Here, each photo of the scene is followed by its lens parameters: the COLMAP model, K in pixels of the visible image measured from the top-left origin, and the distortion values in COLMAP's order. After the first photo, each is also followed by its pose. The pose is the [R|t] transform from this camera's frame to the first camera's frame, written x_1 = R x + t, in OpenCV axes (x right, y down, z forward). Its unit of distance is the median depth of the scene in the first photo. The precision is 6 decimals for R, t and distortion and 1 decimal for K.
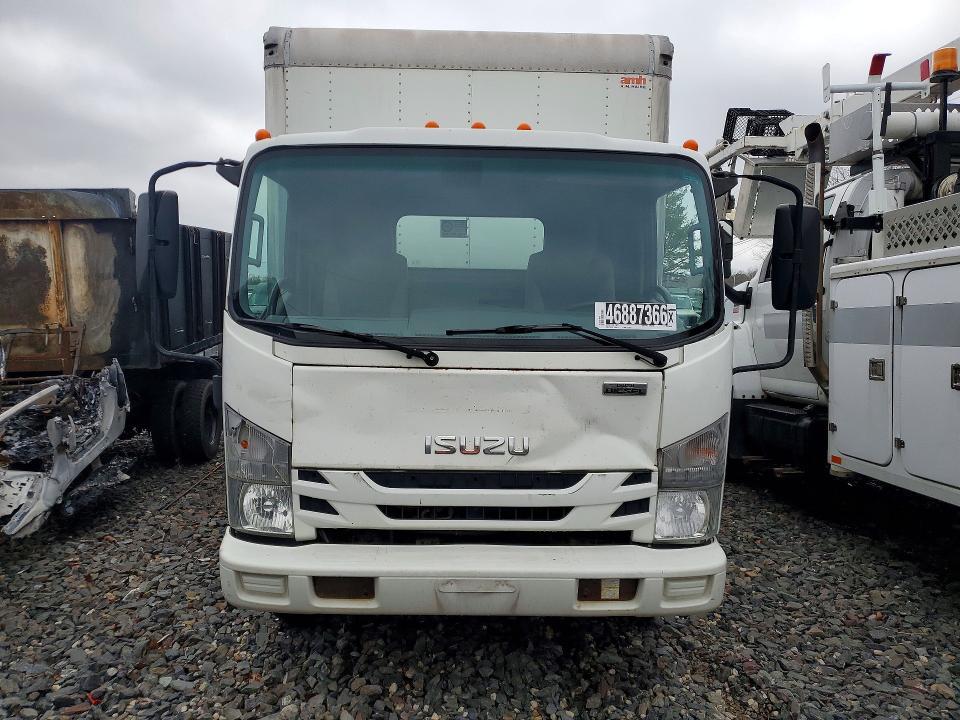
lens RADIAL K [[650.2, 0, 475.6], [0, 650.2, 360.6], [0, 0, 1]] dist [0.072849, -0.119902]
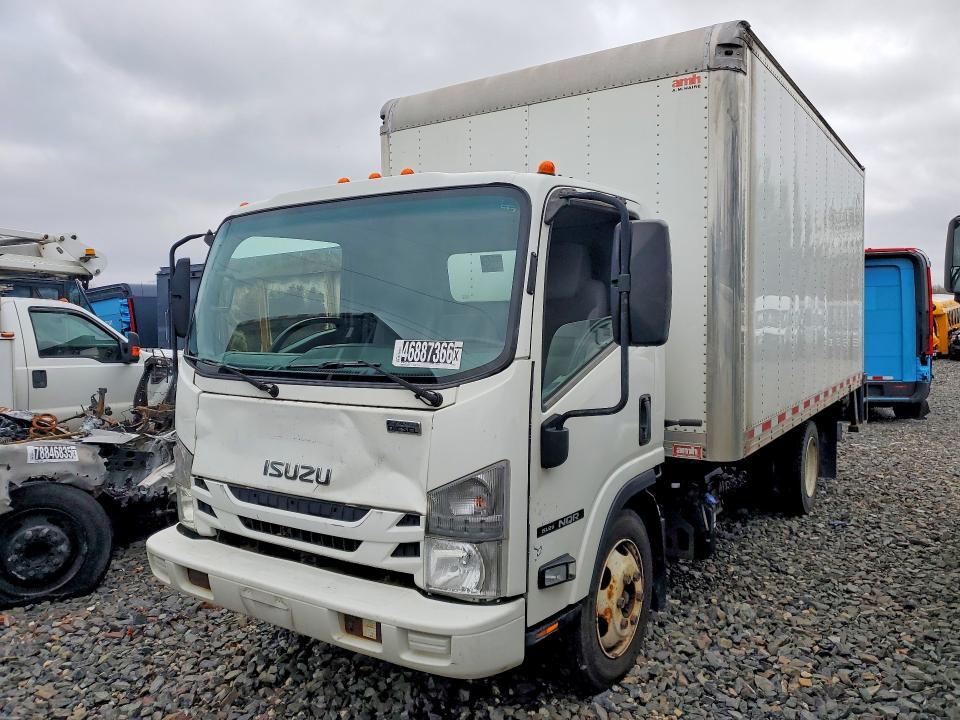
lens RADIAL K [[650.2, 0, 475.6], [0, 650.2, 360.6], [0, 0, 1]] dist [0.072849, -0.119902]
pose [[0.853840, 0.007365, -0.520483, 0.824641], [-0.027396, 0.999150, -0.030803, -0.030285], [0.519814, 0.040559, 0.853316, 0.206556]]
